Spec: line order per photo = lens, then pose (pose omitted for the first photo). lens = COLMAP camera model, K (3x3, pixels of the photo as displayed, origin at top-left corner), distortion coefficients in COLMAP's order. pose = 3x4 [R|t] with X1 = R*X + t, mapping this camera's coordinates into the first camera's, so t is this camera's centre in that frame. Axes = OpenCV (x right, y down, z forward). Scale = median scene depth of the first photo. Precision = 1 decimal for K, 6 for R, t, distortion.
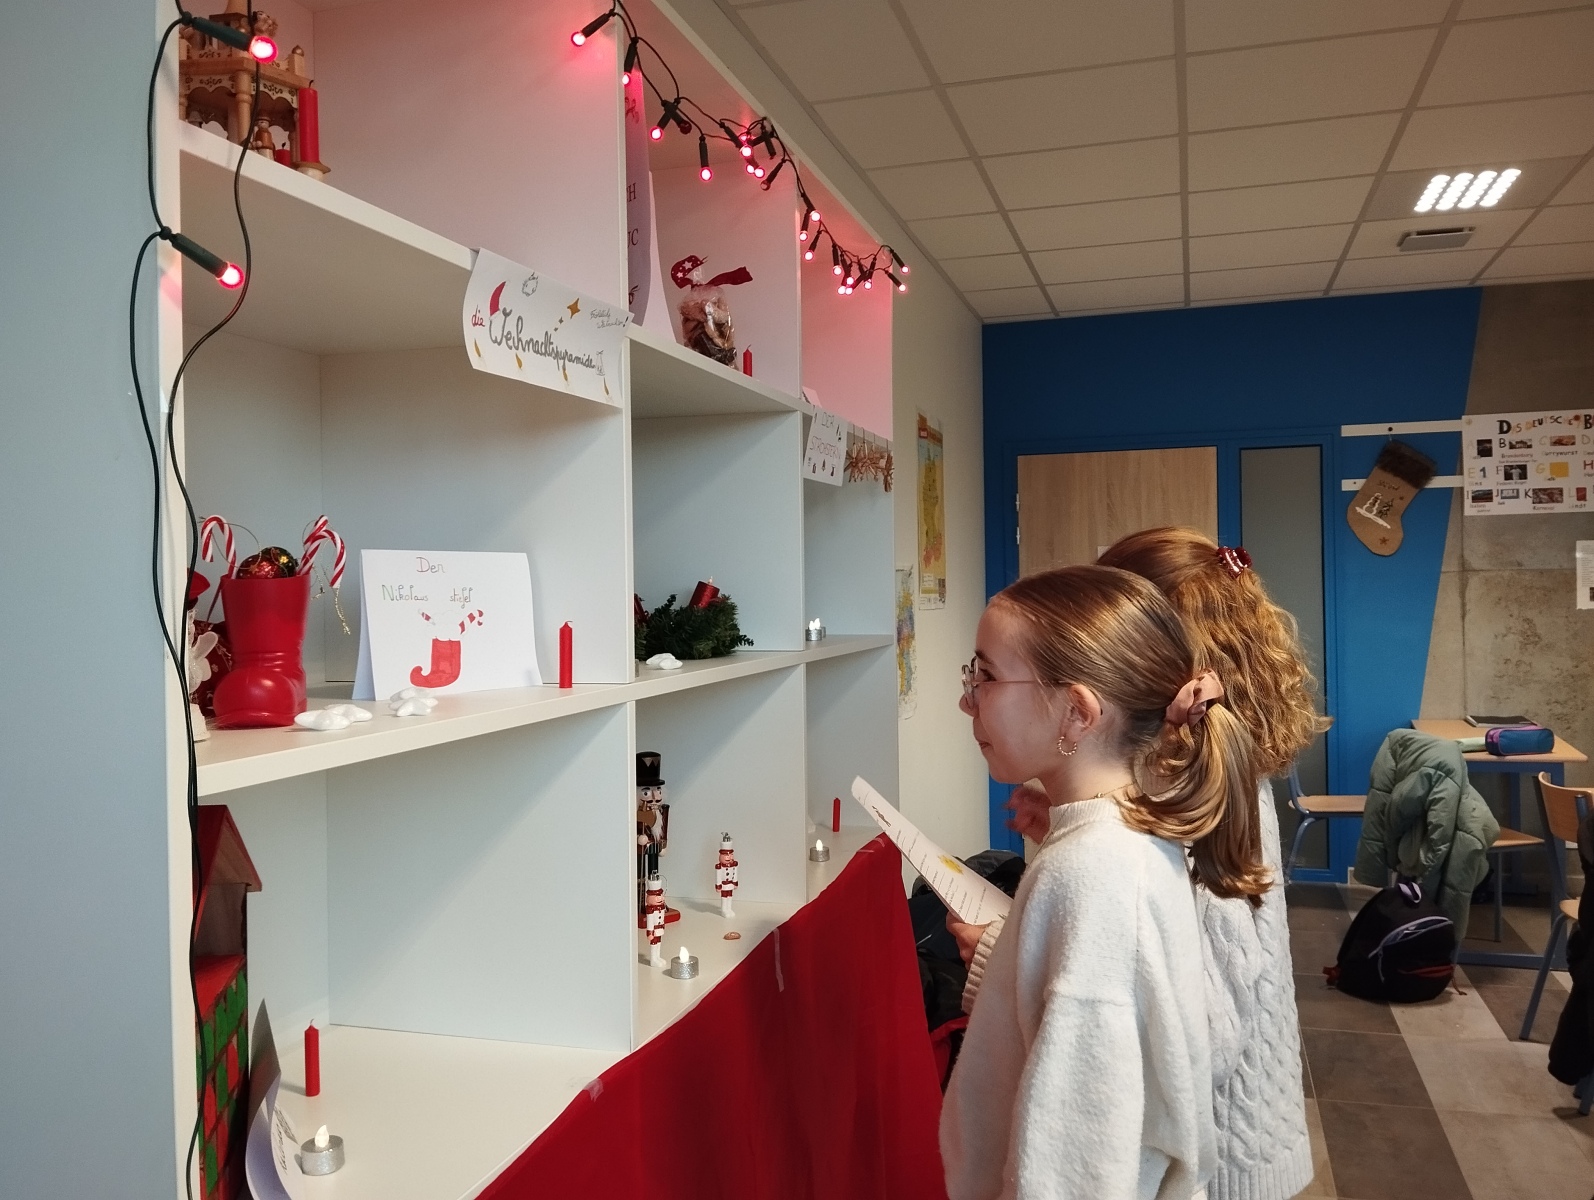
lens RADIAL K [[1324.6, 0, 790.6], [0, 1324.6, 593.6], [0, 0, 1]] dist [0.097029, -0.192500]
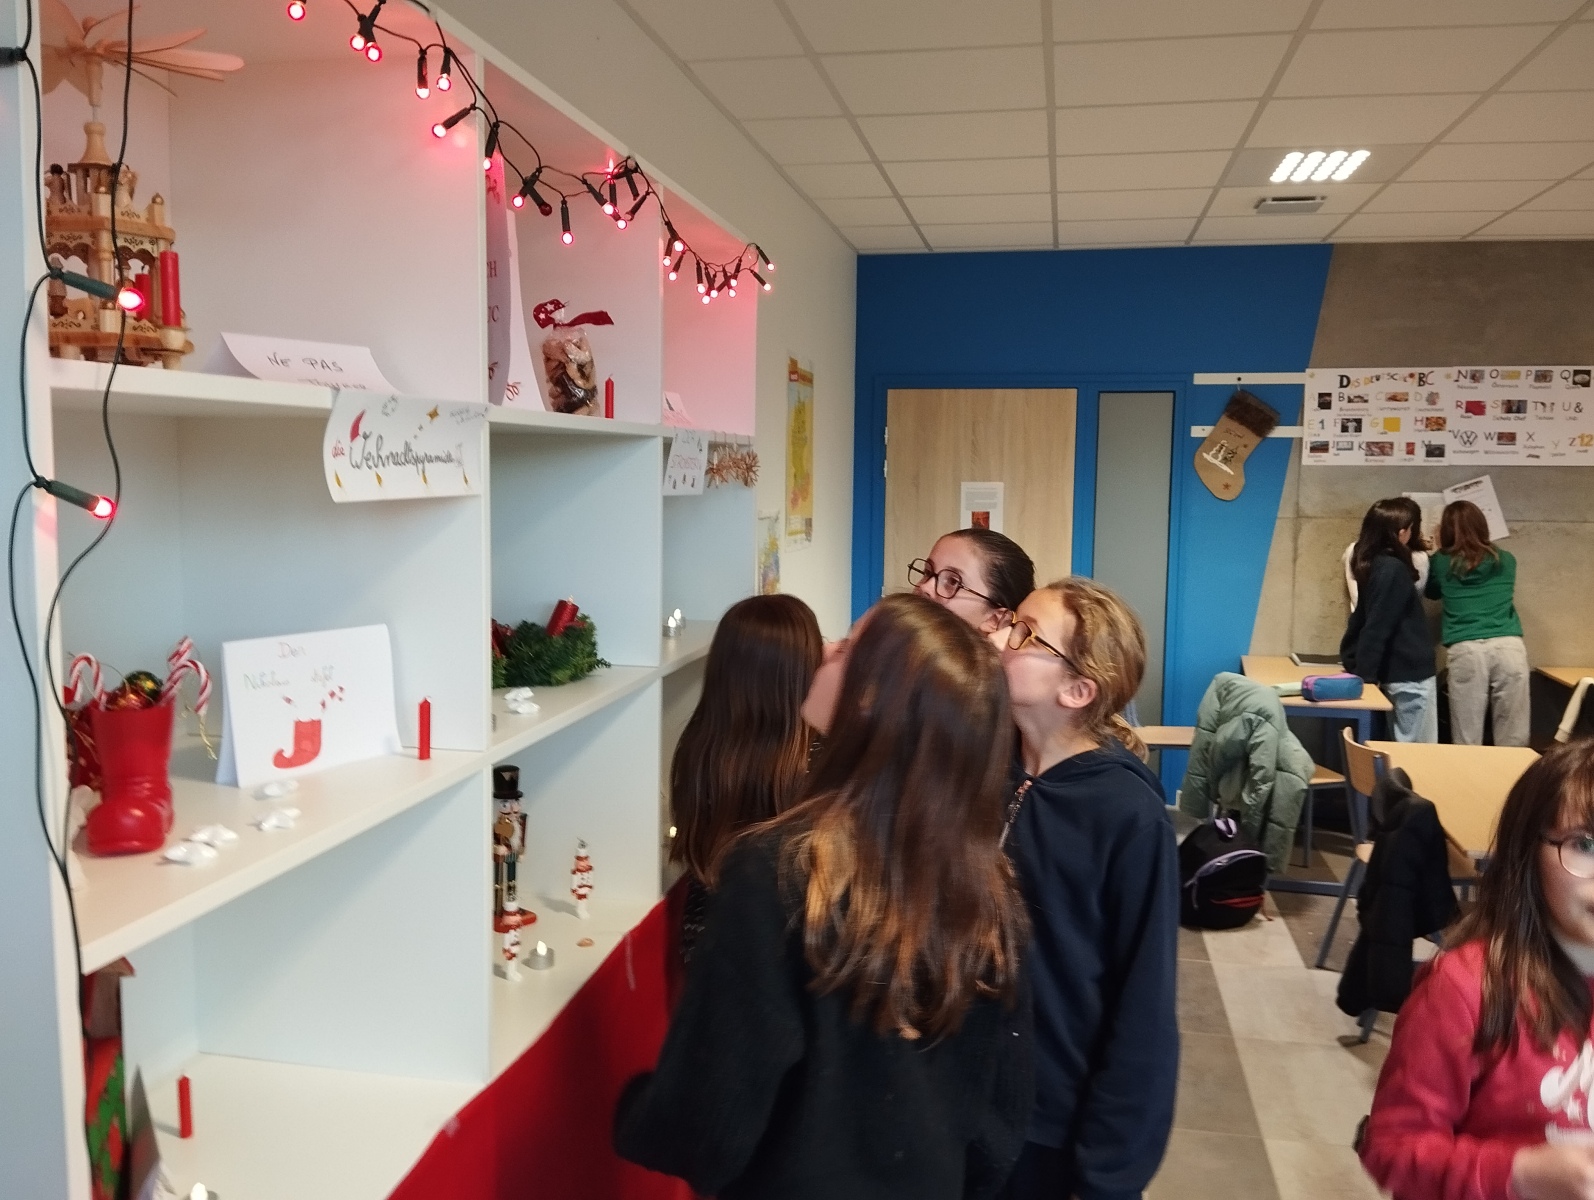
lens RADIAL K [[1331.1, 0, 797.0], [0, 1331.1, 600.0], [0, 0, 1]] dist [0.087451, -0.192465]
pose [[0.994858, 0.018533, 0.099568, 0.012097], [-0.027849, 0.995276, 0.093005, -0.114716], [-0.097374, -0.095300, 0.990675, -0.051480]]
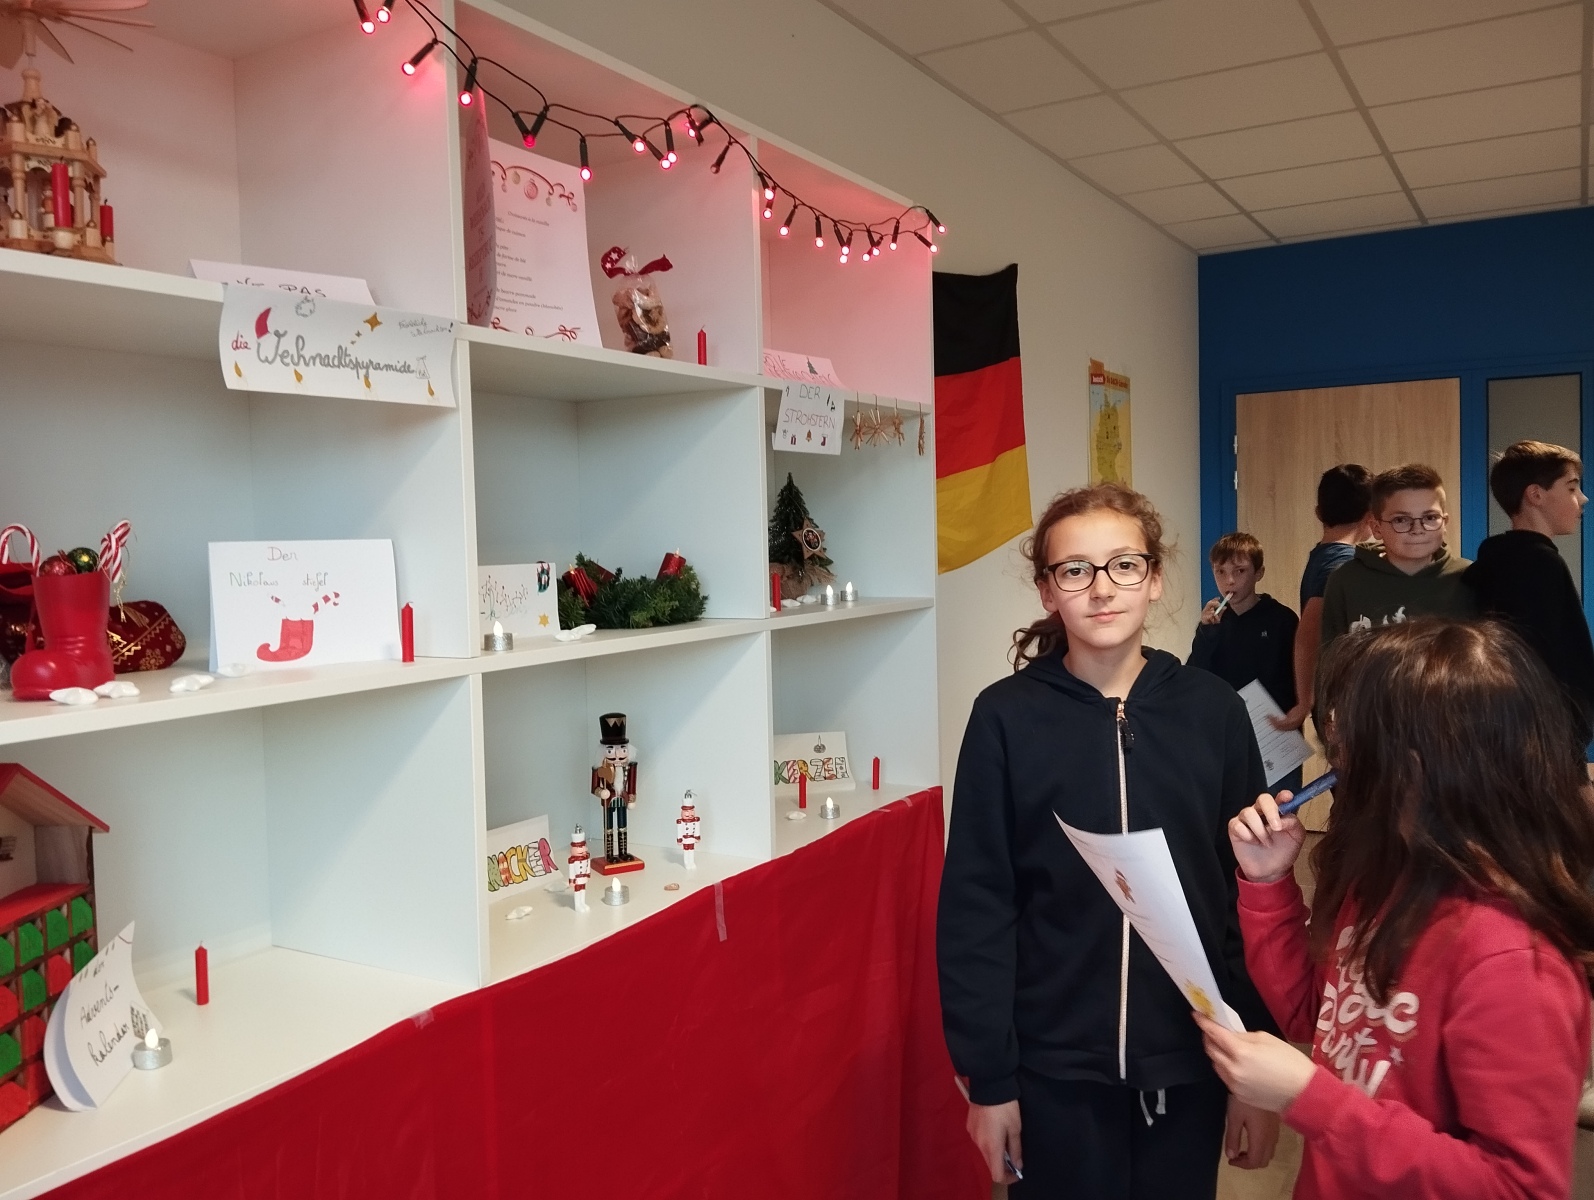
lens RADIAL K [[1324.6, 0, 790.6], [0, 1324.6, 593.6], [0, 0, 1]] dist [0.097029, -0.192500]
pose [[0.970904, 0.000111, -0.239471, 0.288163], [0.010428, 0.999032, 0.042738, -0.021450], [0.239244, -0.043992, 0.969962, -0.001958]]
